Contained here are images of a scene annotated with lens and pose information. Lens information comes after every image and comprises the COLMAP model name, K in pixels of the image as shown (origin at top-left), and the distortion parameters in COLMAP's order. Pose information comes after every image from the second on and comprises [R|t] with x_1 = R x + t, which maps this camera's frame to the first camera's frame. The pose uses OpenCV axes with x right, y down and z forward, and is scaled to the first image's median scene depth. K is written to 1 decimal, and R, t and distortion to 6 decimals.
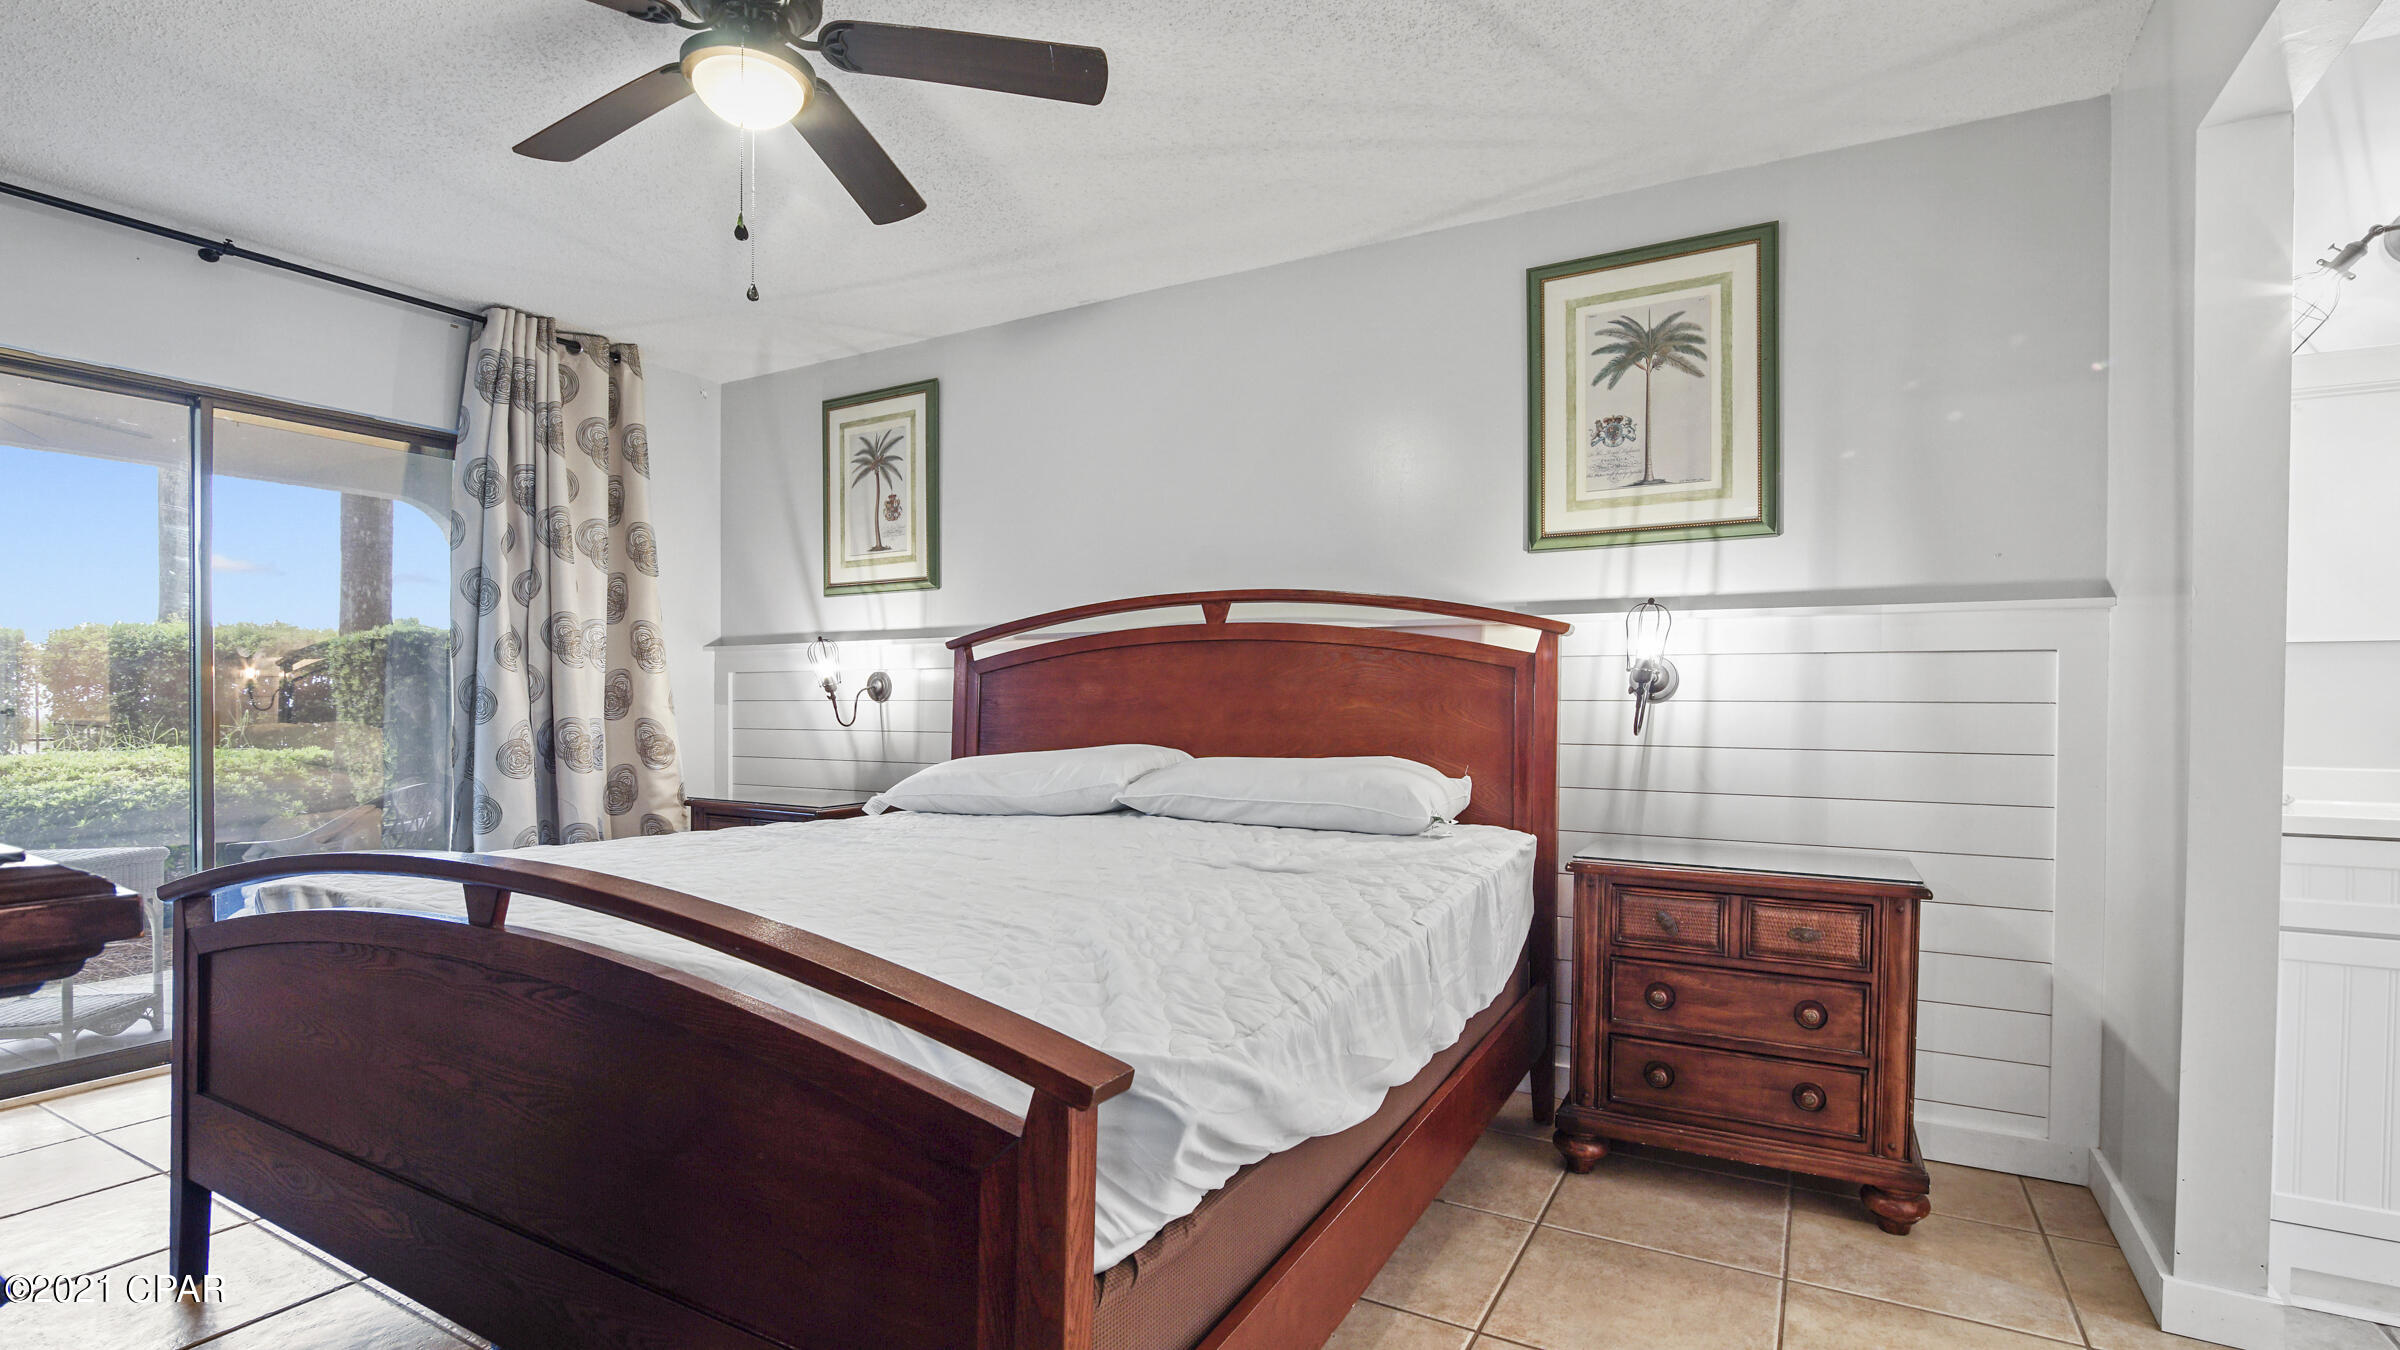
lens RADIAL K [[1091.2, 0, 1195.4], [0, 1091.2, 669.8], [0, 0, 1]] dist [-0.016675, 0.000292]
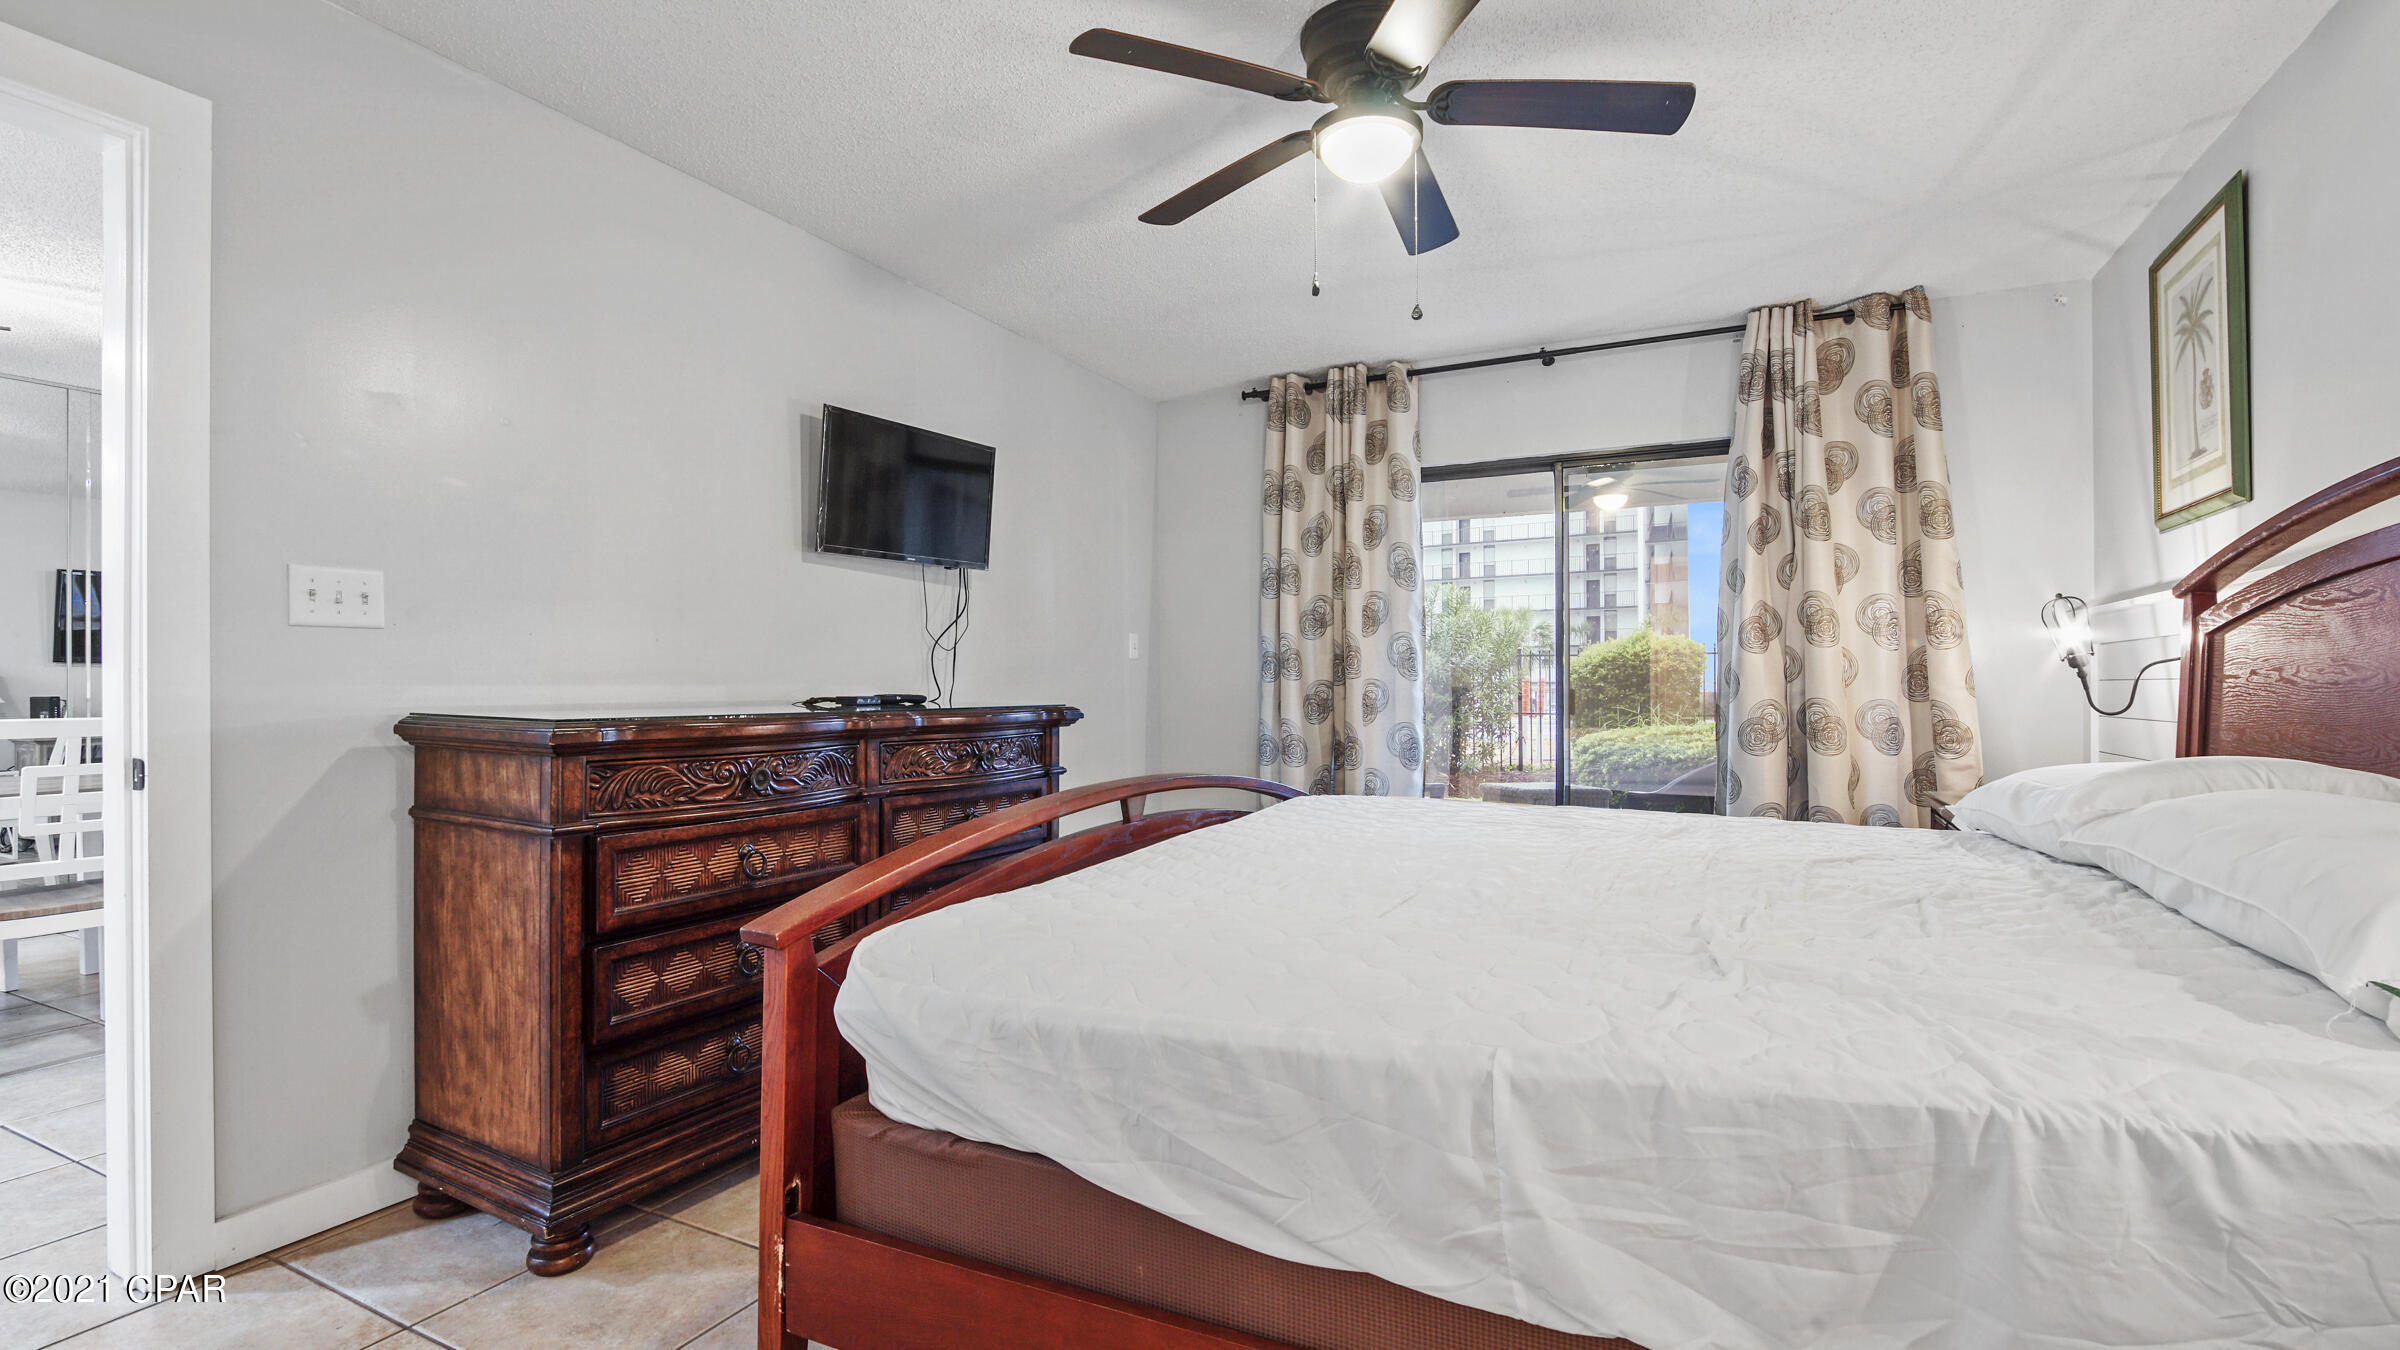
lens RADIAL K [[1091.2, 0, 1195.4], [0, 1091.2, 669.8], [0, 0, 1]] dist [-0.016675, 0.000292]
pose [[0.039955, -0.014053, -0.999103, 0.380897], [0.023789, 0.999631, -0.013109, 0.017665], [0.998918, -0.023244, 0.040274, 0.386859]]
